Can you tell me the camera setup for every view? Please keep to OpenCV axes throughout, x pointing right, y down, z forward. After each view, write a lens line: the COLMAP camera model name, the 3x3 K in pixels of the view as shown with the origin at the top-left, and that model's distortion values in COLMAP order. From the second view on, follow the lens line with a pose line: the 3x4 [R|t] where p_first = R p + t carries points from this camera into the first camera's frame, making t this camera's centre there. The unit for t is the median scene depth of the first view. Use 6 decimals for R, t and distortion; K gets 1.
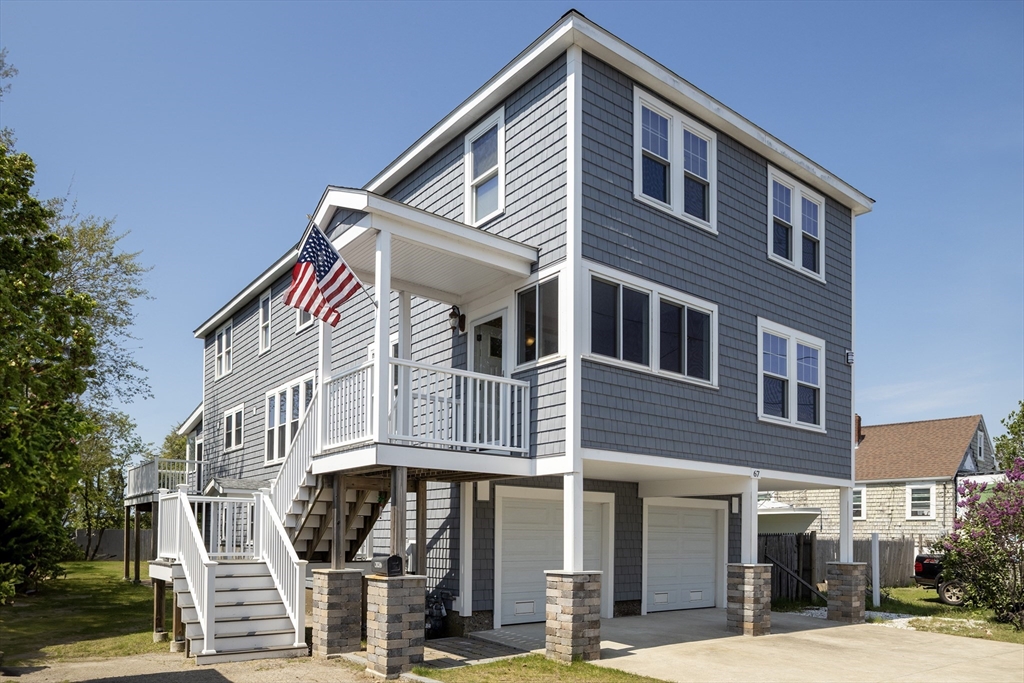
lens RADIAL K [[701.0, 0, 517.2], [0, 701.0, 519.5], [0, 0, 1]] dist [0.060314, 0.000475]
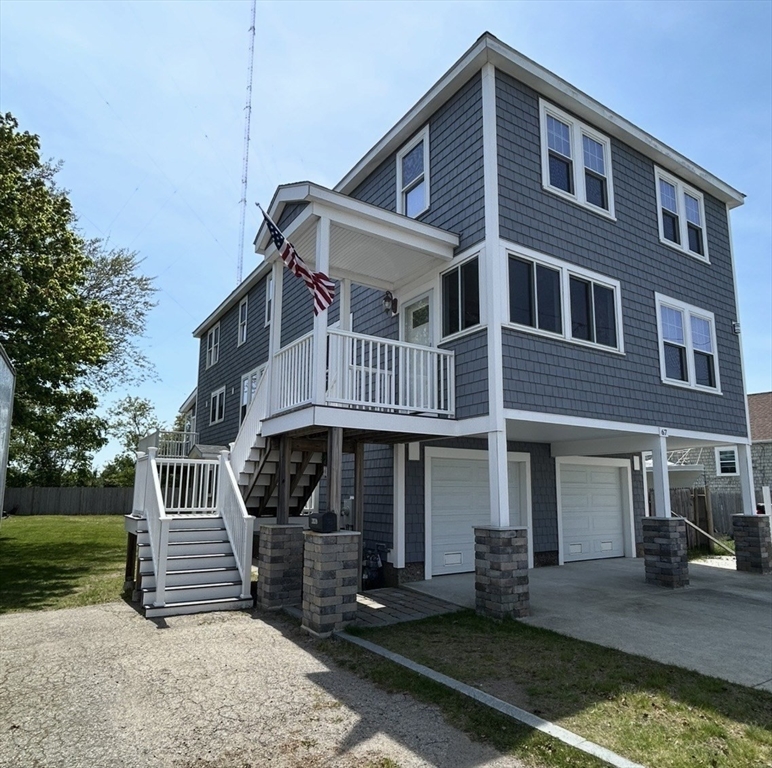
lens RADIAL K [[532.8, 0, 409.8], [0, 532.8, 367.2], [0, 0, 1]] dist [-0.009823, -0.004000]
pose [[0.998269, -0.018855, -0.055716, -0.006061], [0.006992, 0.978551, -0.205884, 0.003715], [0.058403, 0.205138, 0.976989, 0.171549]]
